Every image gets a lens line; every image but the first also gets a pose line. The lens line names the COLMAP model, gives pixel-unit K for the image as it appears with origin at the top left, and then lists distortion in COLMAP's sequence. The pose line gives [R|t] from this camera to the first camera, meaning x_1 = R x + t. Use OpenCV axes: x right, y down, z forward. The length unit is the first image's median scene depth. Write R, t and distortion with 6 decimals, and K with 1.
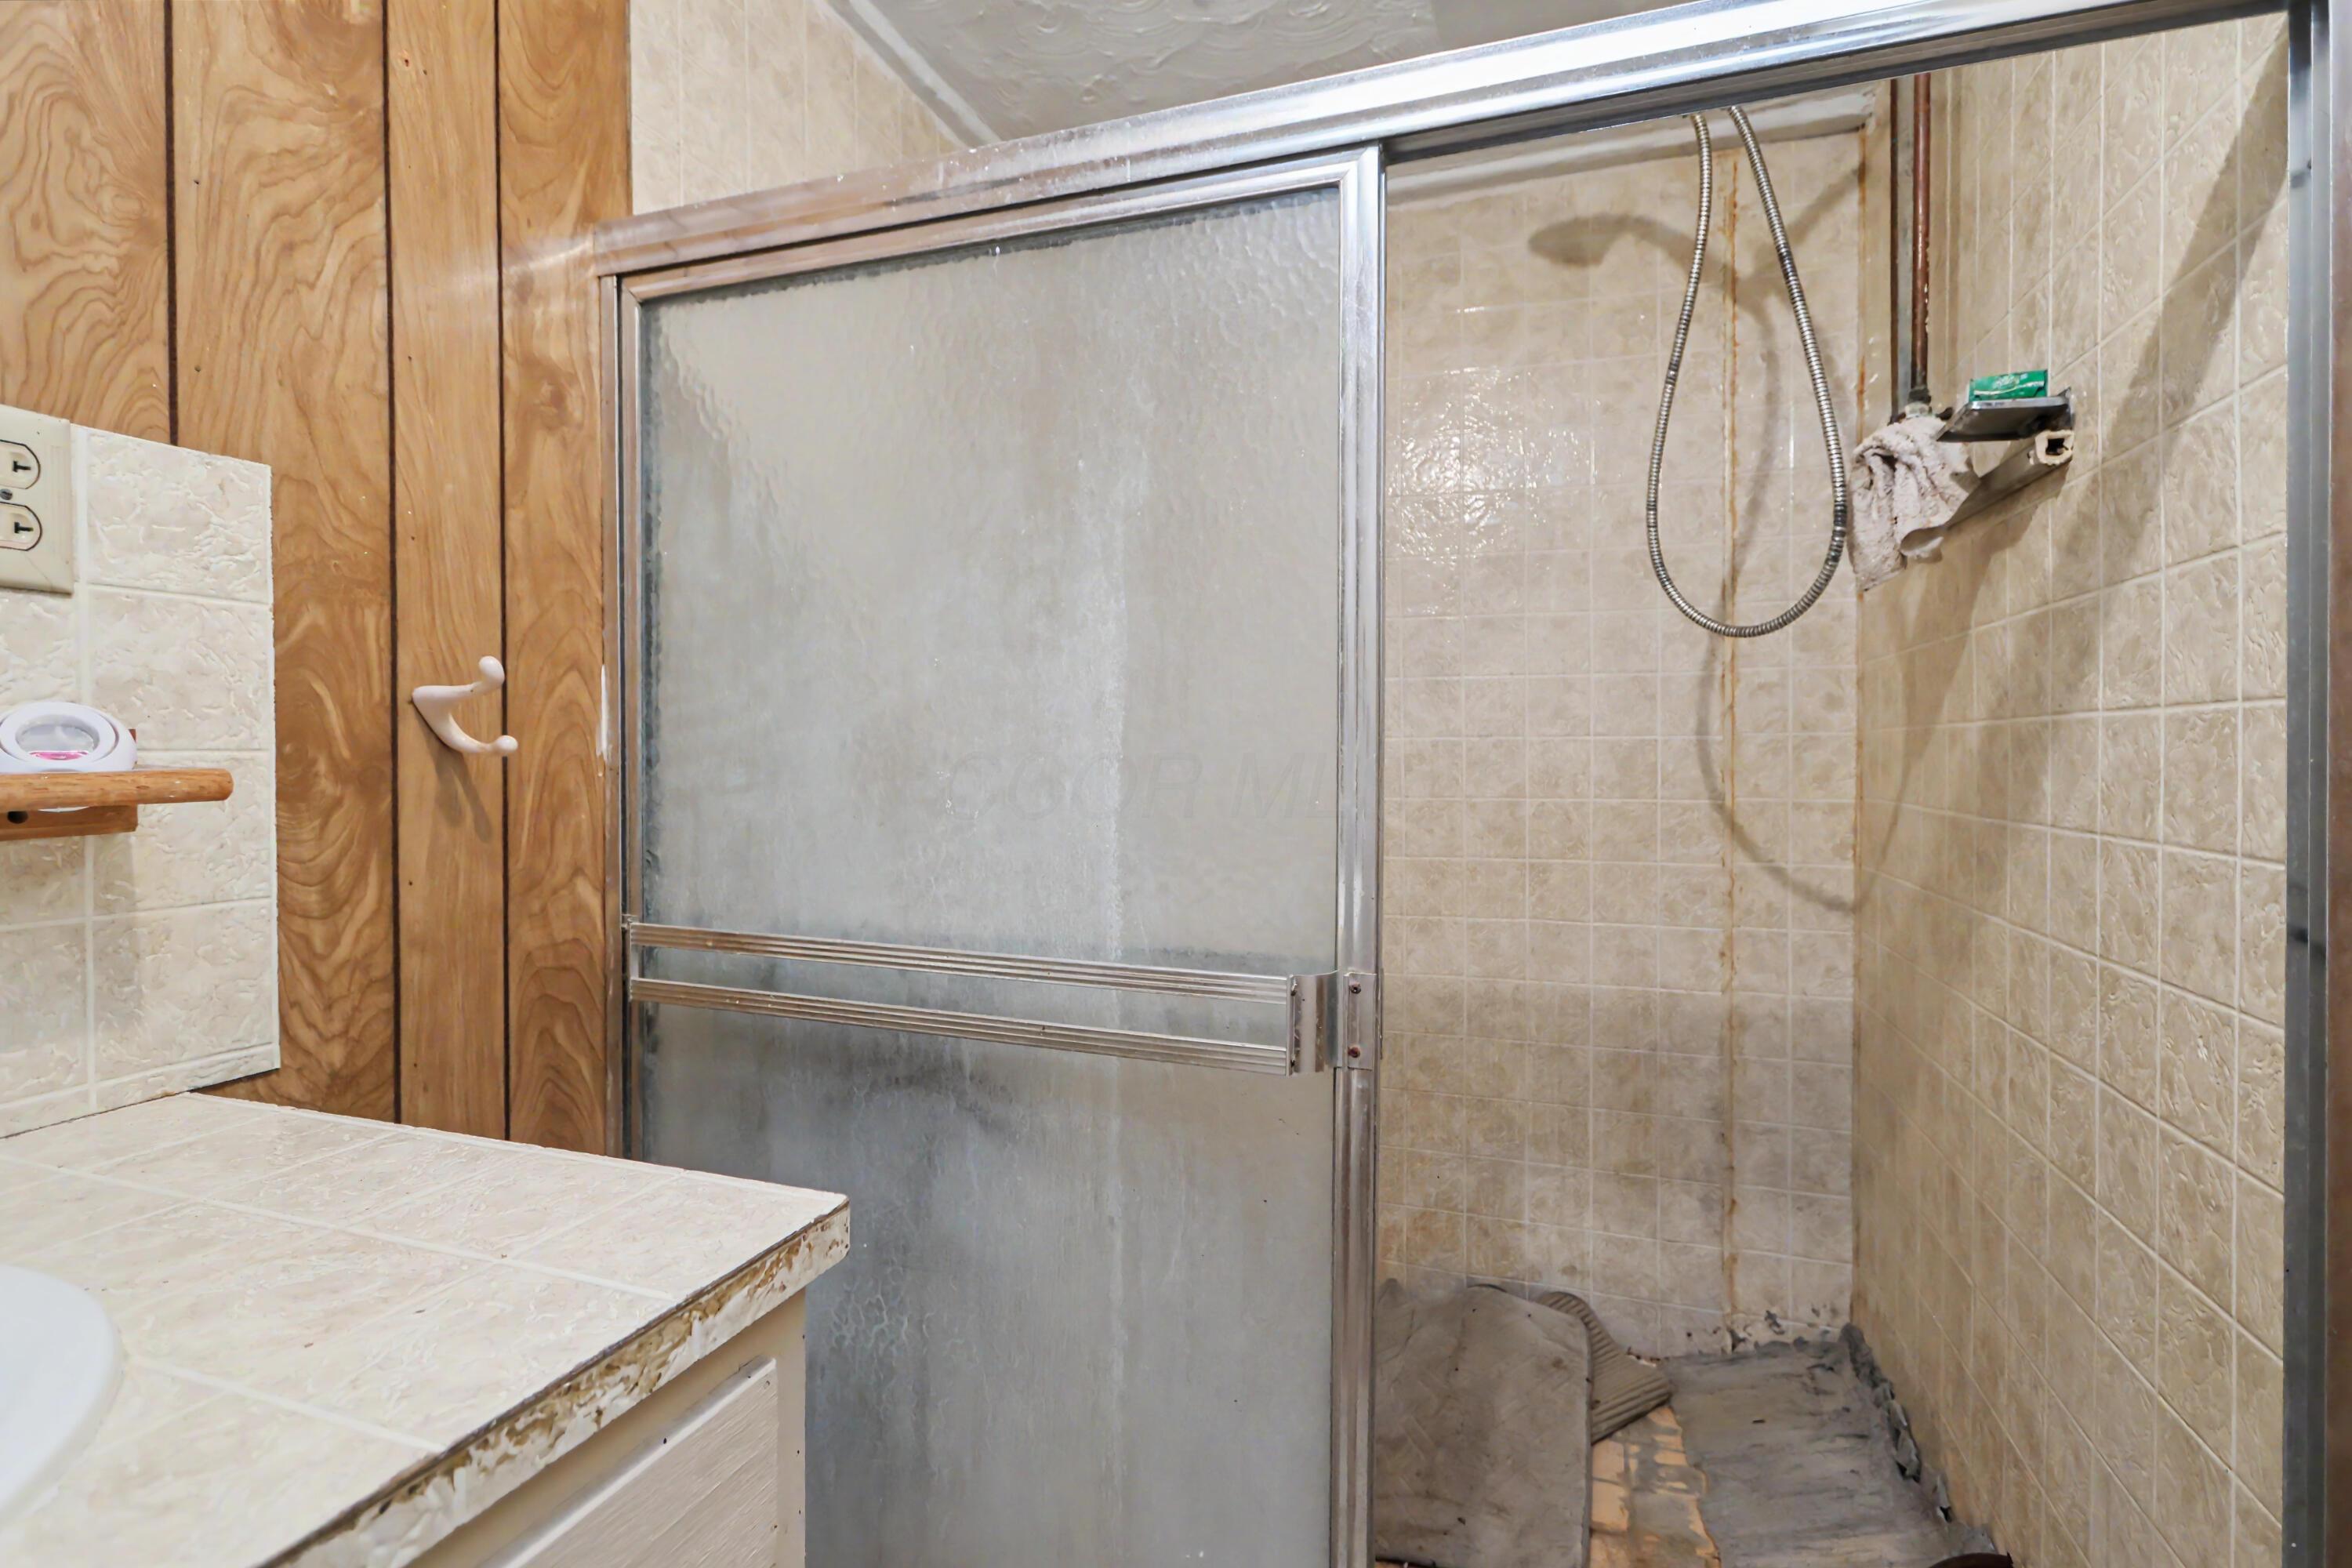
lens RADIAL K [[1124.1, 0, 1176.0], [0, 1124.1, 784.0], [0, 0, 1]] dist [-0.012216, -0.000181]
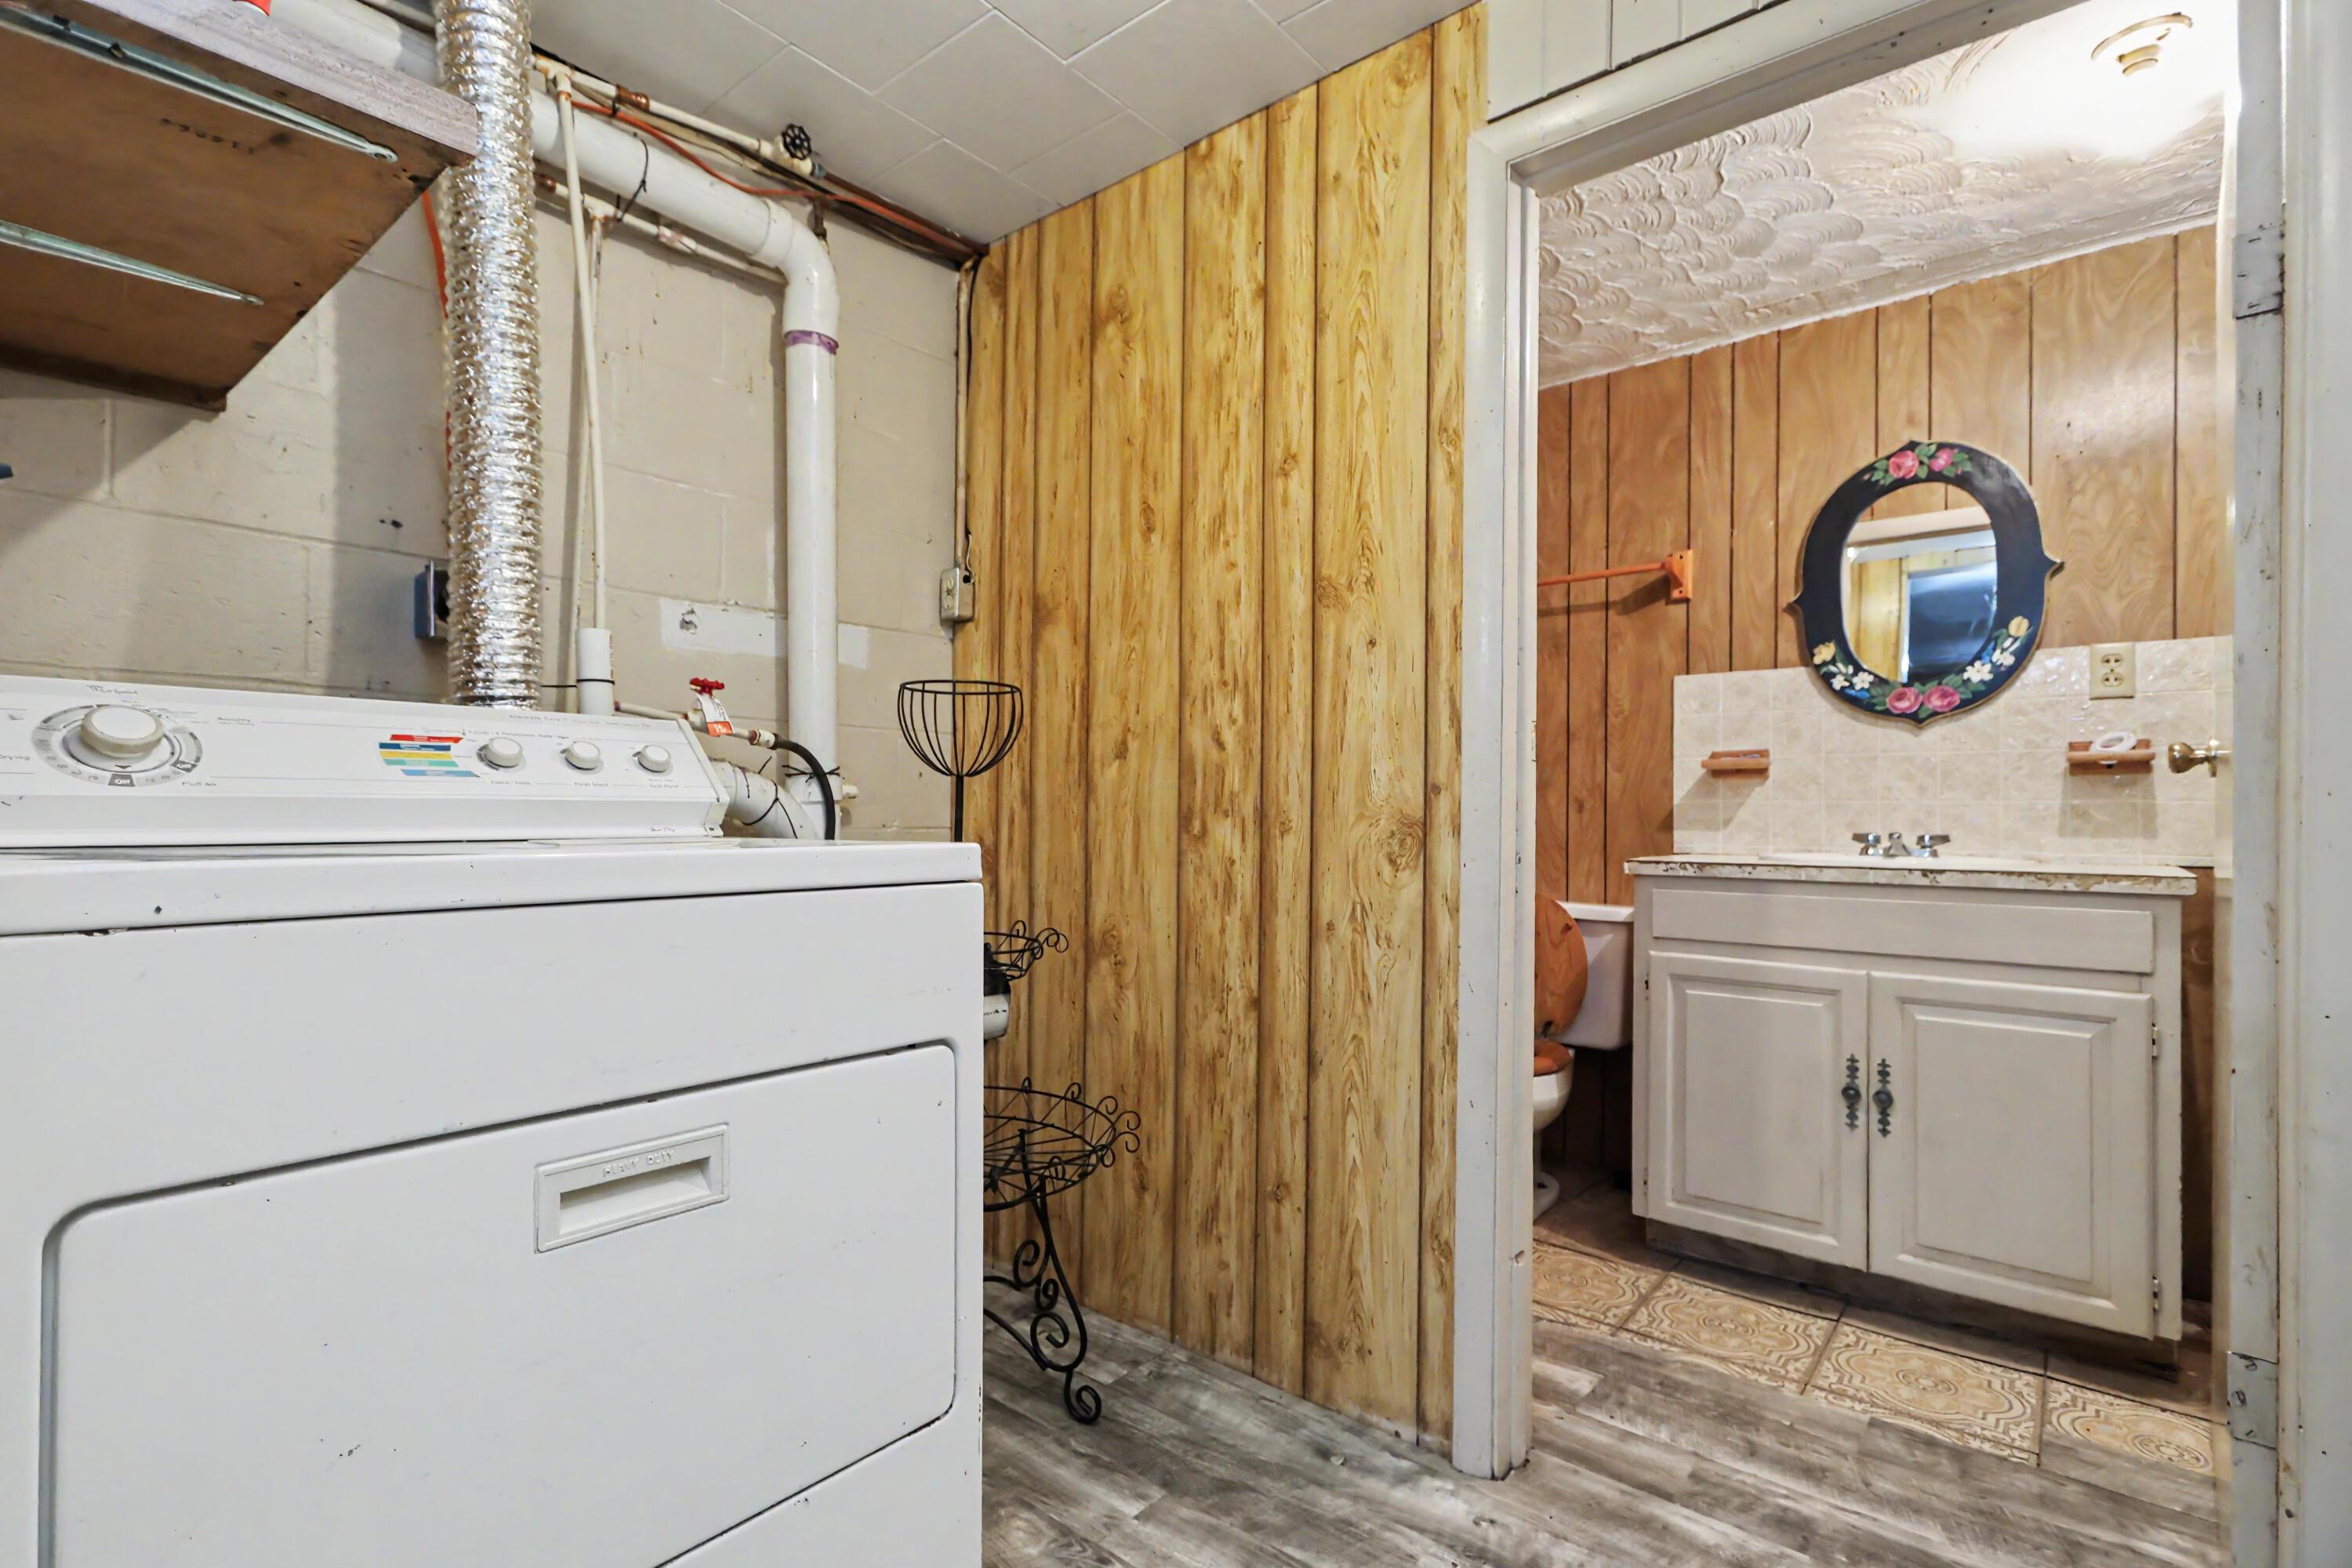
lens RADIAL K [[1124.1, 0, 1176.0], [0, 1124.1, 784.0], [0, 0, 1]] dist [-0.012216, -0.000181]
pose [[-0.340030, -0.027812, -0.940003, 2.859187], [-0.037278, 0.999176, -0.016078, 0.224339], [0.939676, 0.029574, -0.340786, -0.463873]]
